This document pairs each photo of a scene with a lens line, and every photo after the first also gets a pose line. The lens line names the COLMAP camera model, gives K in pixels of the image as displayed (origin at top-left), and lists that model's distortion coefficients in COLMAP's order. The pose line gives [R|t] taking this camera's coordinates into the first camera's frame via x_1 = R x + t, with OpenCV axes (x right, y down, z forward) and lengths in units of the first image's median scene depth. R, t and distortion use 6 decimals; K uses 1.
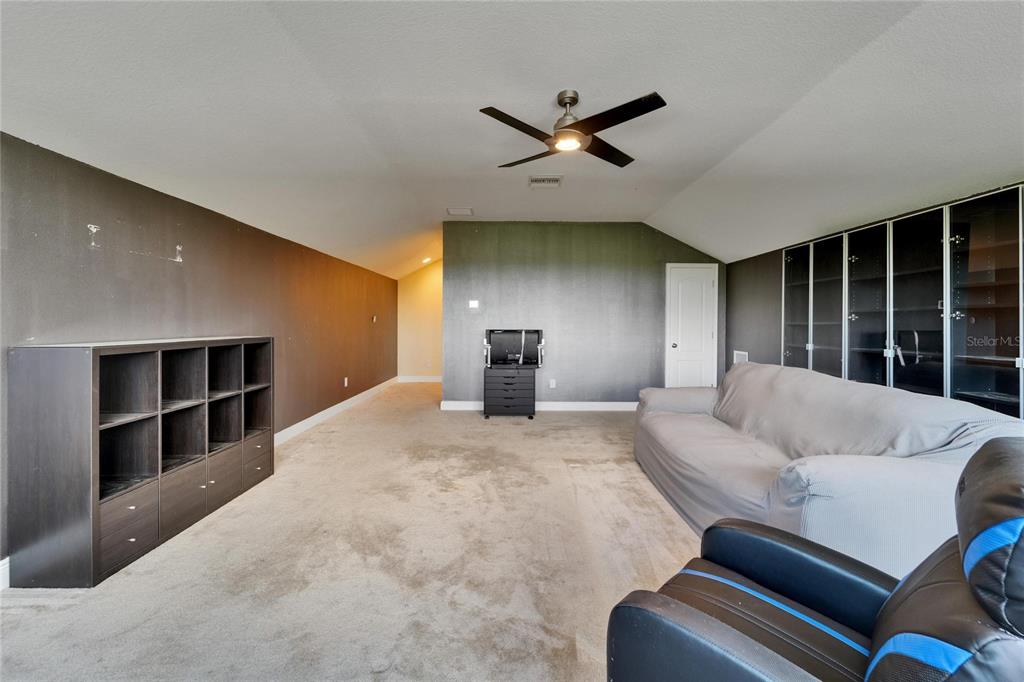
lens RADIAL K [[420.2, 0, 510.3], [0, 420.2, 323.0], [0, 0, 1]] dist [0.004393, -0.002103]
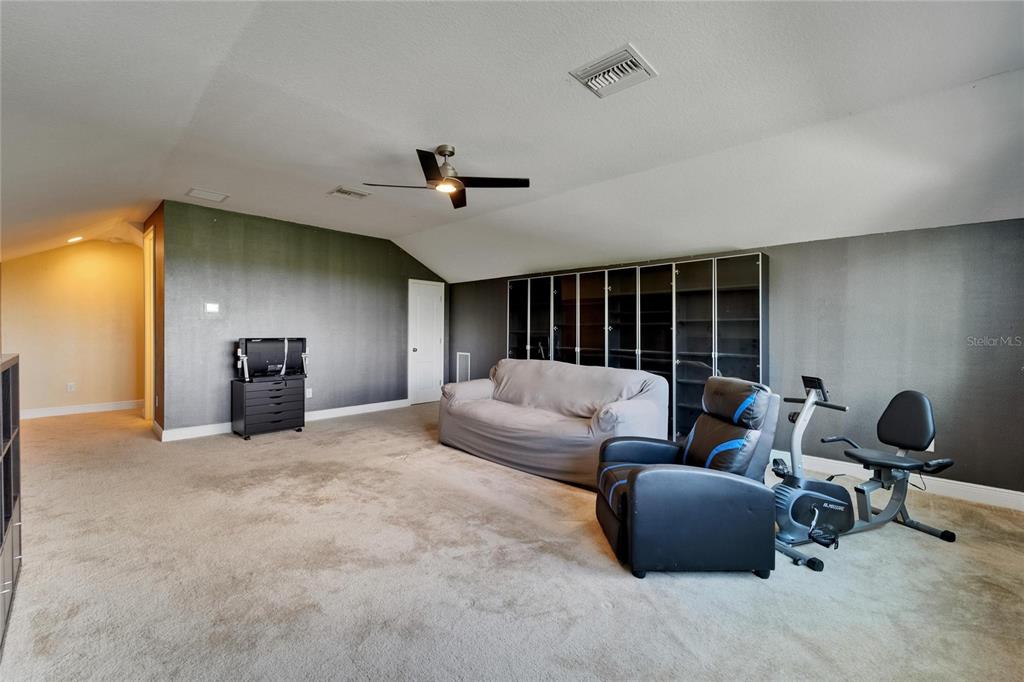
lens RADIAL K [[420.2, 0, 498.0], [0, 420.2, 335.0], [0, 0, 1]] dist [0.004393, -0.002103]
pose [[0.700211, -0.006423, 0.713907, -0.501735], [-0.005454, 0.999882, 0.014345, -0.010686], [-0.713915, -0.013938, 0.700093, 0.019052]]
